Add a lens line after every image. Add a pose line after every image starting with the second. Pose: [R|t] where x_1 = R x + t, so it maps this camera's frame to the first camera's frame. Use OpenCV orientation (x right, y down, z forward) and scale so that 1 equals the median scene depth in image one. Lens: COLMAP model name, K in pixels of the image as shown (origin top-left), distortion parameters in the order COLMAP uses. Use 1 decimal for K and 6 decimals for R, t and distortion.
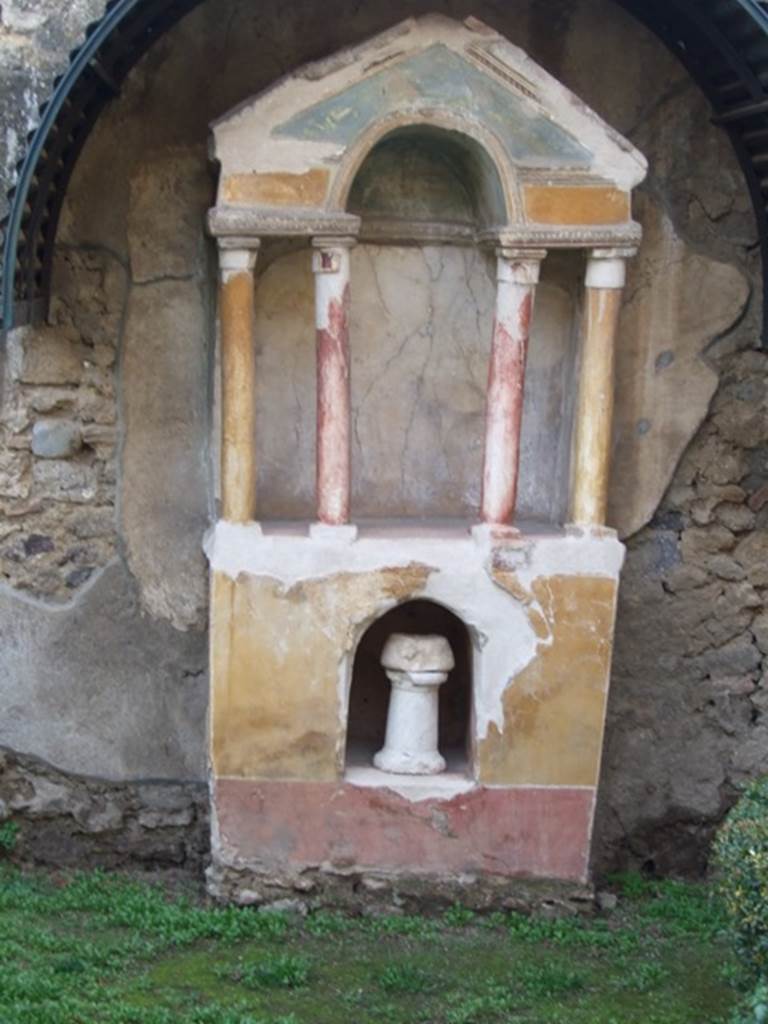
lens RADIAL K [[1927.5, 0, 384.0], [0, 1927.5, 512.0], [0, 0, 1]] dist [0.029295, 0.319640]
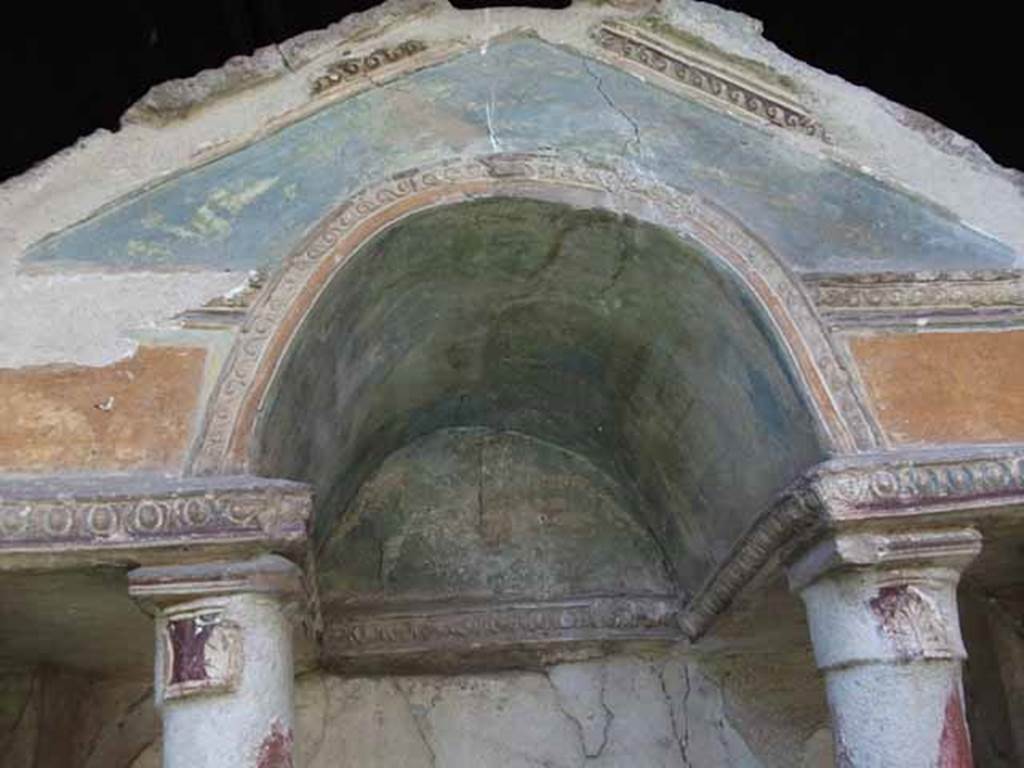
lens RADIAL K [[979.7, 0, 521.9], [0, 979.7, 379.6], [0, 0, 1]] dist [-0.129061, 0.038418]
pose [[0.993278, -0.108863, 0.039347, 0.013981], [0.111666, 0.811573, -0.573480, -0.079383], [0.030498, 0.574019, 0.818274, 0.858642]]
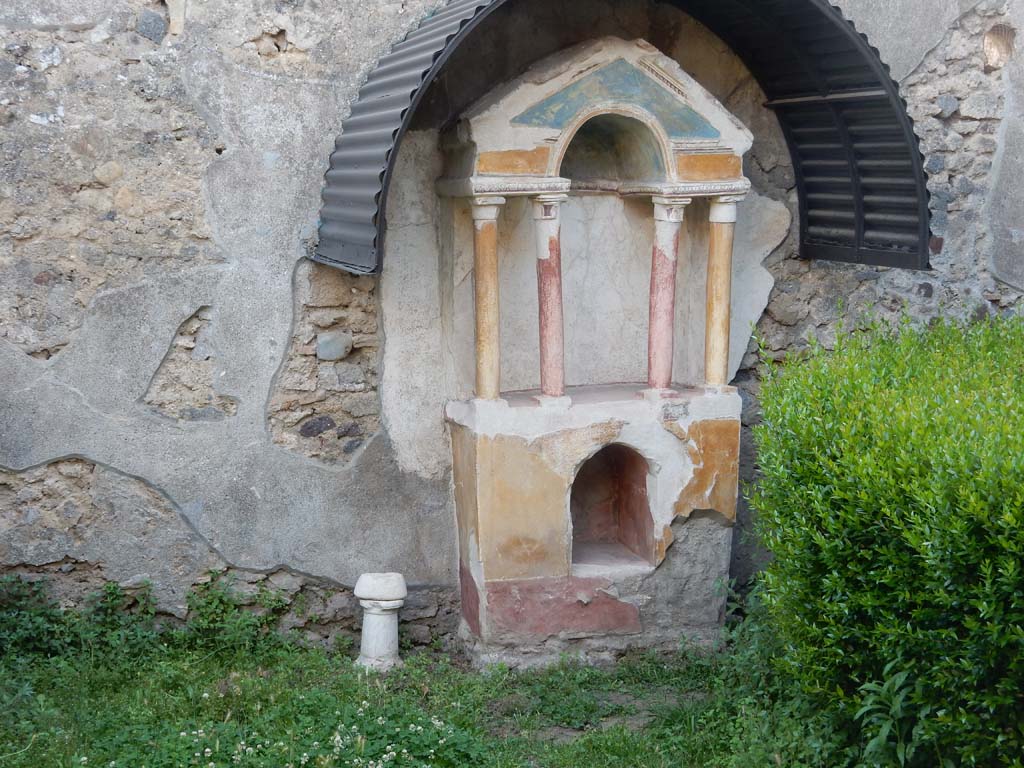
lens RADIAL K [[1415.2, 0, 498.9], [0, 1415.2, 383.3], [0, 0, 1]] dist [0.003824, 0.082424]
pose [[0.970035, -0.063838, 0.234430, -0.310840], [0.059303, 0.997892, 0.026352, -0.032890], [-0.235618, -0.011660, 0.971776, -0.003496]]
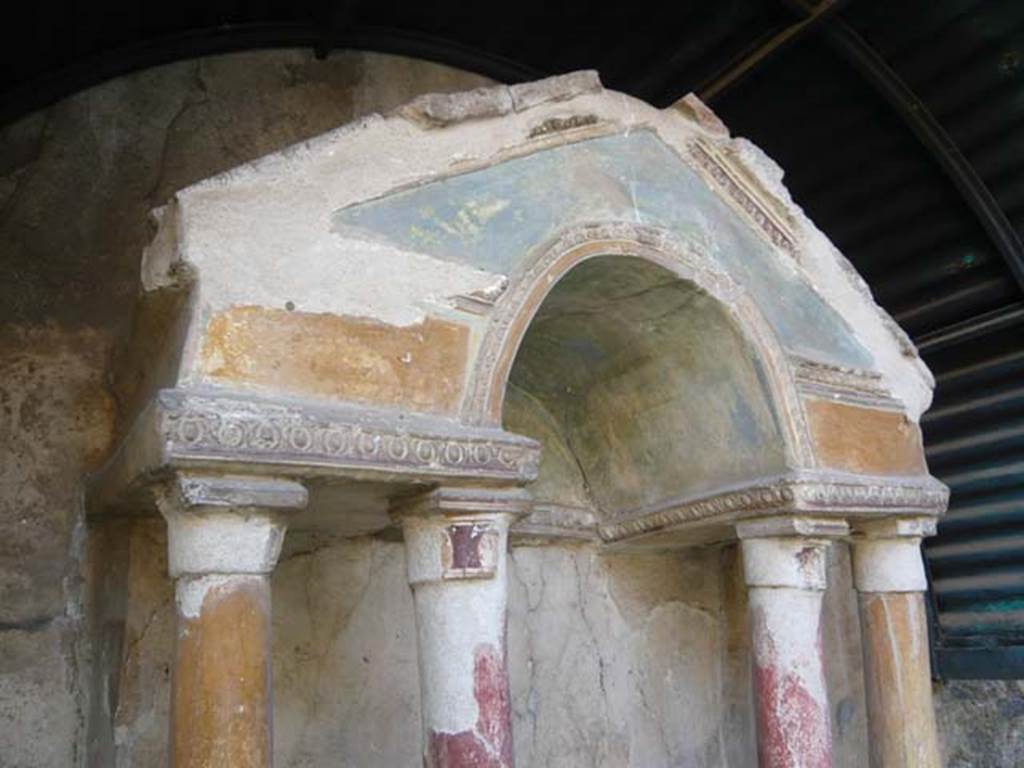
lens RADIAL K [[856.5, 0, 506.7], [0, 856.5, 399.2], [0, 0, 1]] dist [-0.091019, 0.010735]
pose [[0.893142, 0.061486, 0.445553, -0.098535], [0.120718, 0.921494, -0.369155, -0.092233], [-0.433273, 0.383494, 0.815602, 0.831582]]
